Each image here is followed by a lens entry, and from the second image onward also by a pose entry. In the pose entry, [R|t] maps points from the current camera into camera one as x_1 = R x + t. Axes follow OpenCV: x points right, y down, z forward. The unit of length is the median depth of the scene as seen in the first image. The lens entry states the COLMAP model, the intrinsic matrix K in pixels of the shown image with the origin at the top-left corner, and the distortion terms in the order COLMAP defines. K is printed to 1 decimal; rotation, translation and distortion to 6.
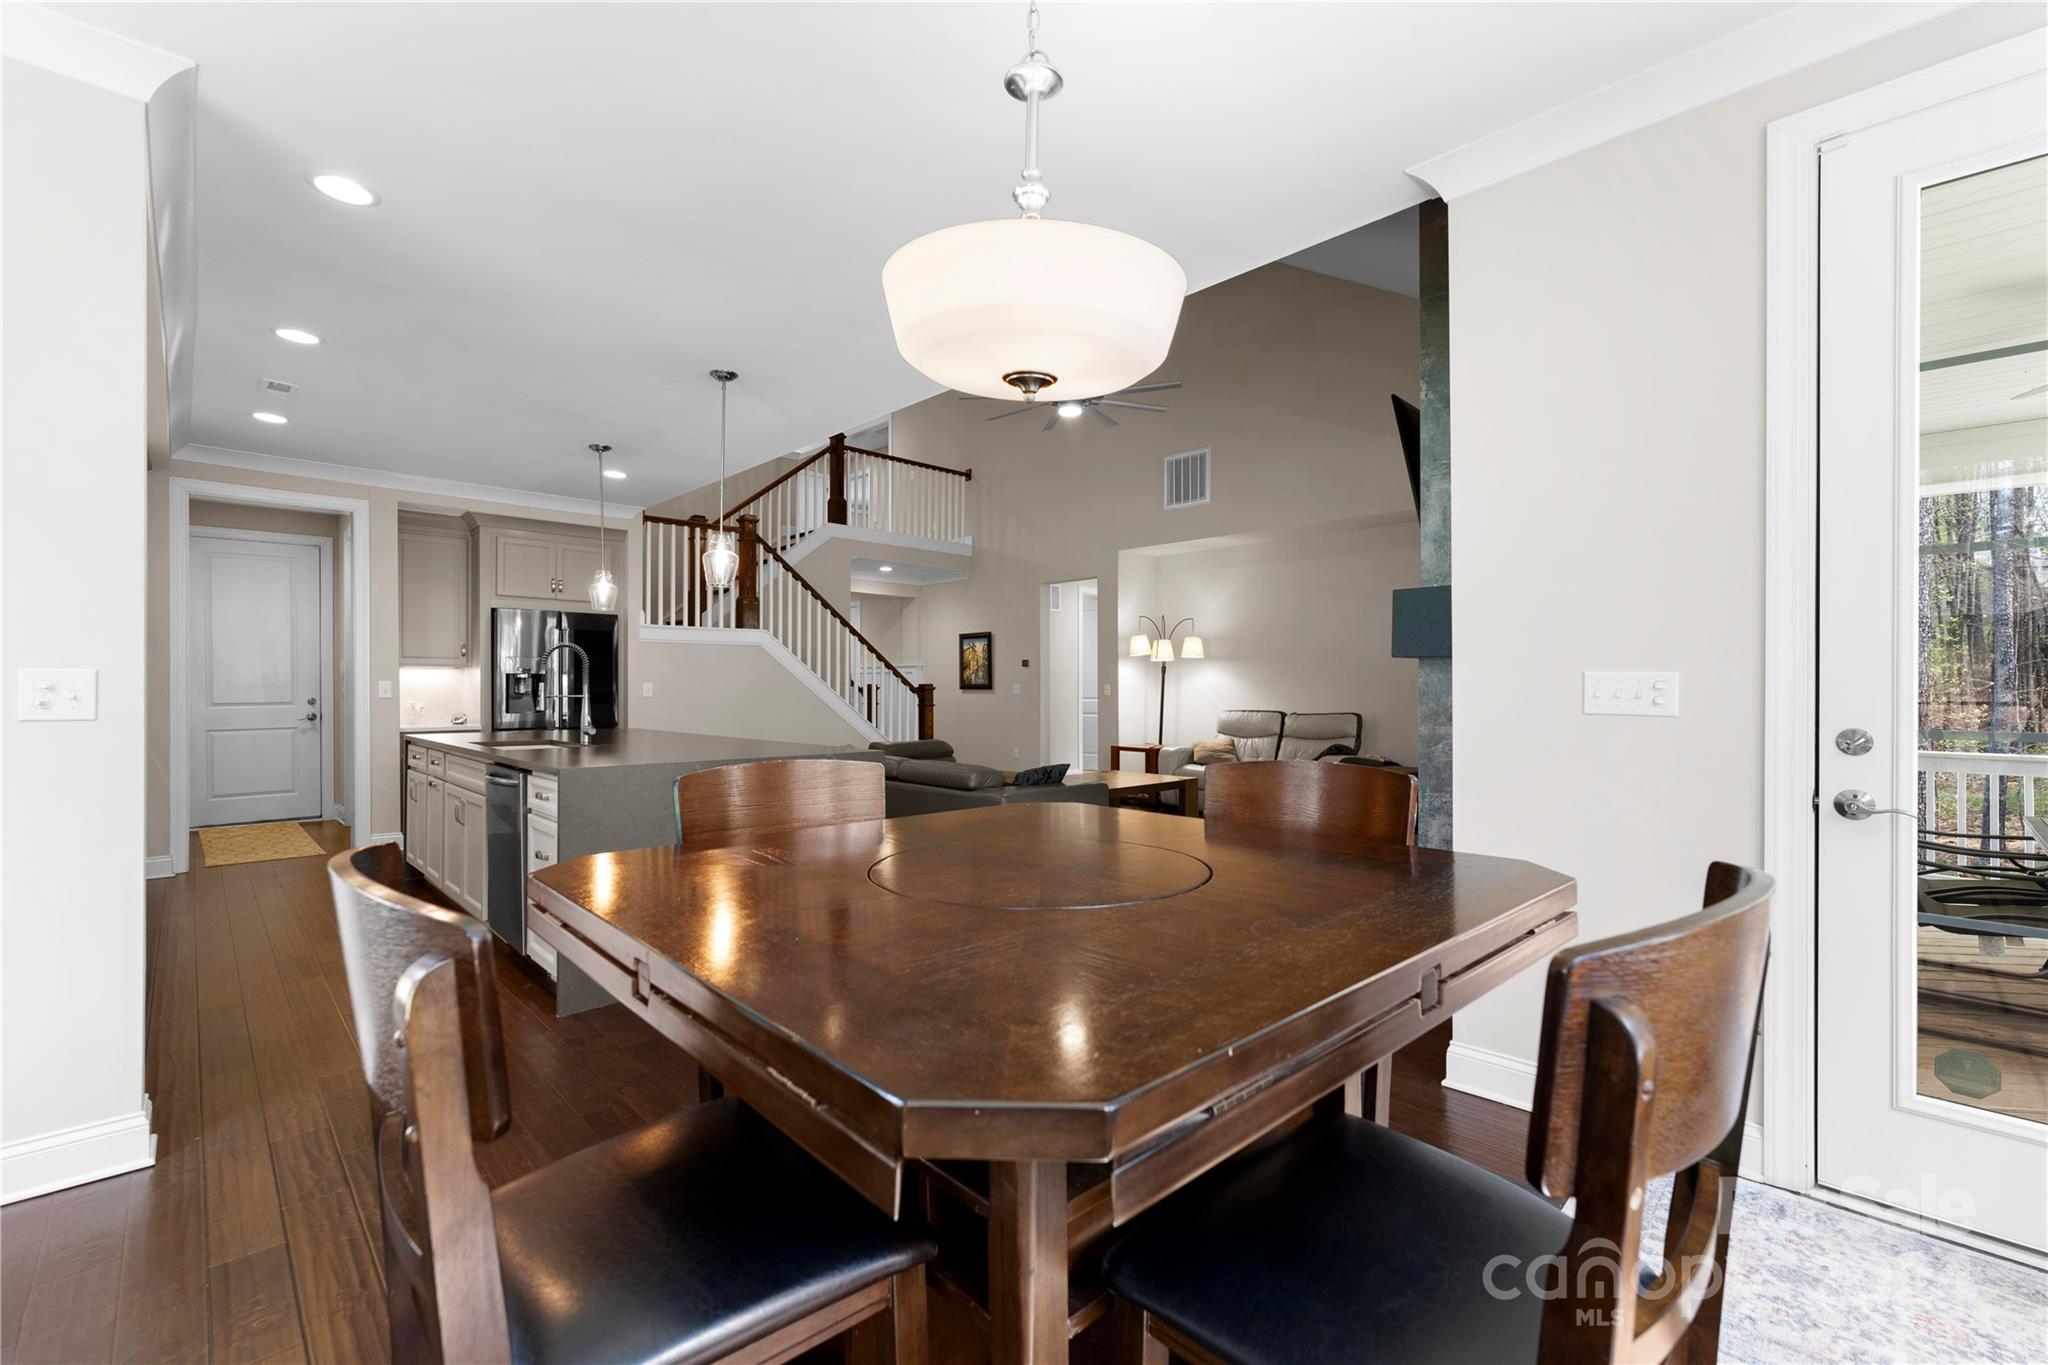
lens RADIAL K [[867.0, 0, 1021.0], [0, 867.0, 684.7], [0, 0, 1]] dist [-0.002929, -0.000573]
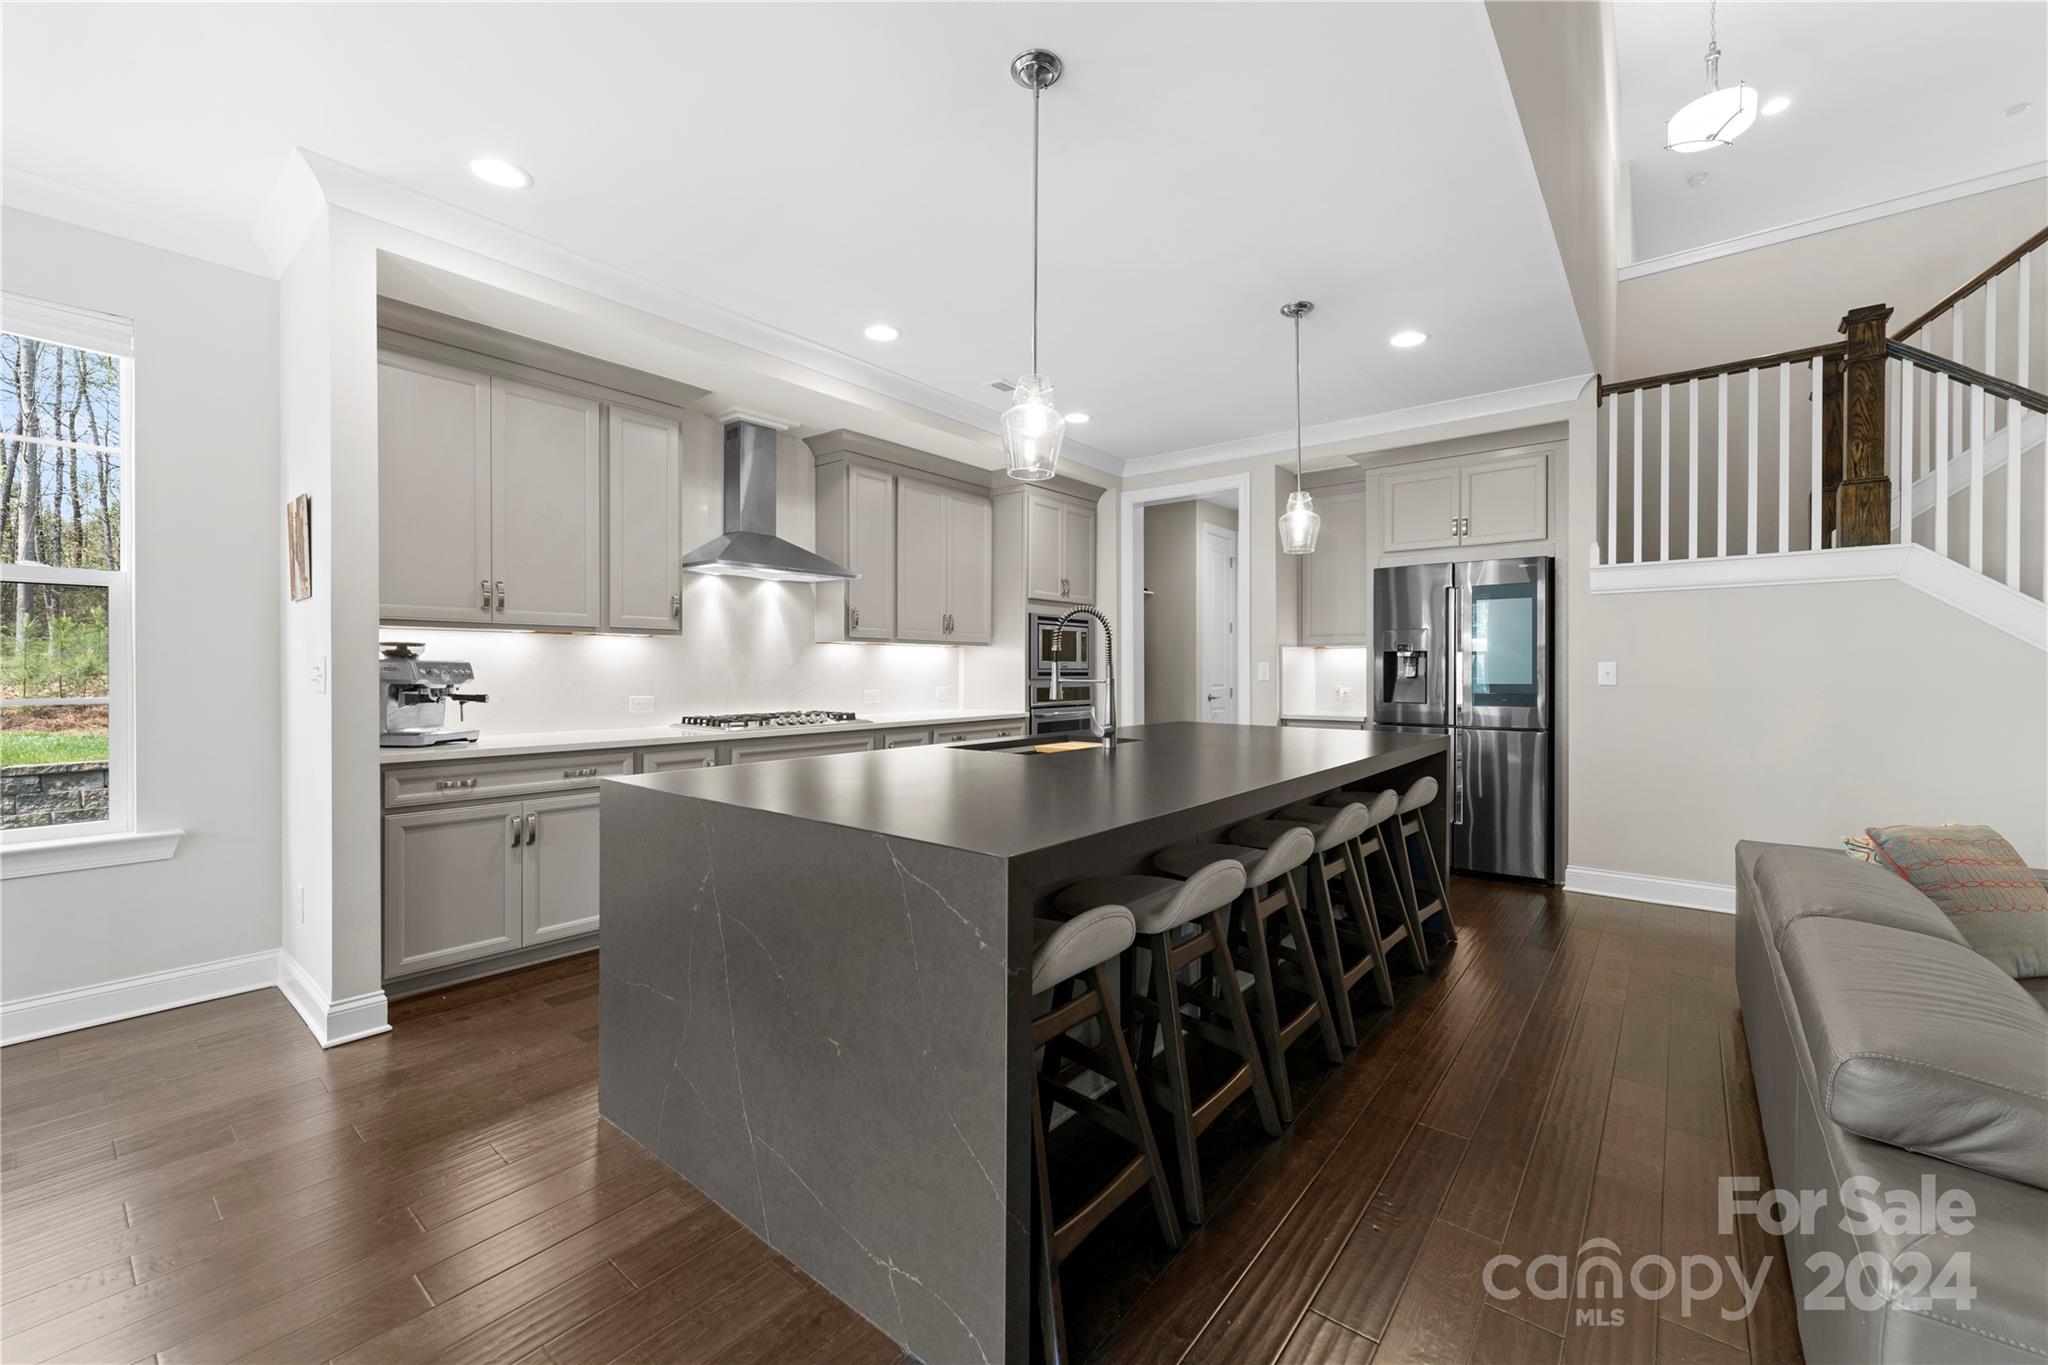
lens RADIAL K [[813.7, 0, 1019.8], [0, 813.7, 673.4], [0, 0, 1]] dist [0.000802, 0.000367]
pose [[0.123057, 0.003803, -0.992392, 0.069078], [0.003207, 0.999986, 0.004230, 0.001706], [0.992394, -0.003704, 0.123043, 0.441337]]
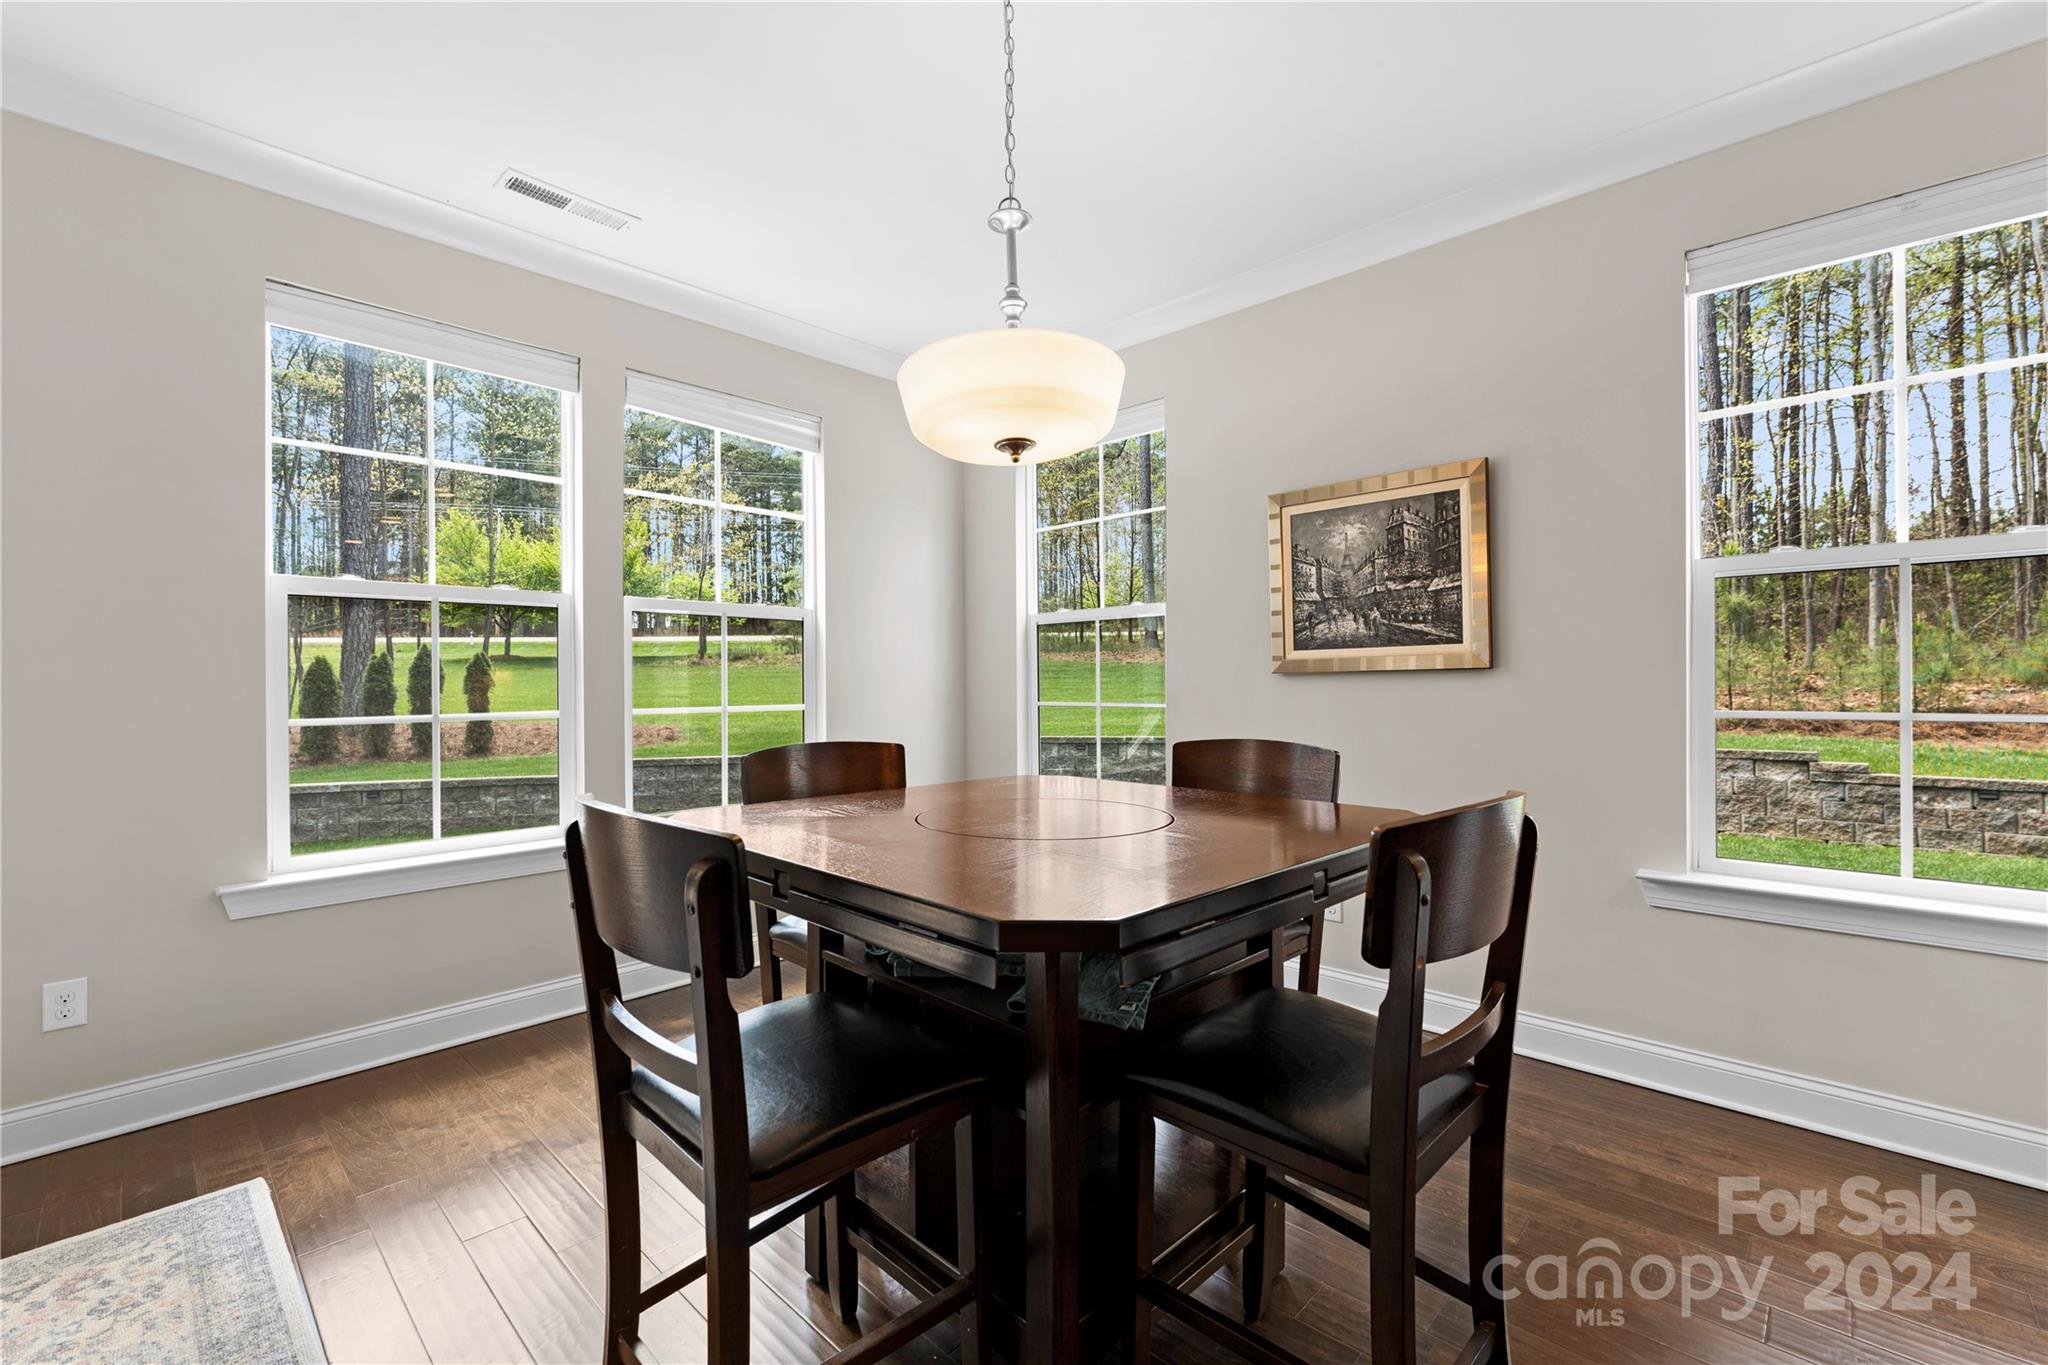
lens RADIAL K [[852.9, 0, 1024.0], [0, 852.9, 682.5], [0, 0, 1]] dist [-0.000487, -0.000074]
pose [[-0.999036, 0.009026, -0.042954, 0.007405], [0.009301, 0.999937, -0.006220, 0.001690], [0.042895, -0.006614, -0.999058, 0.332851]]
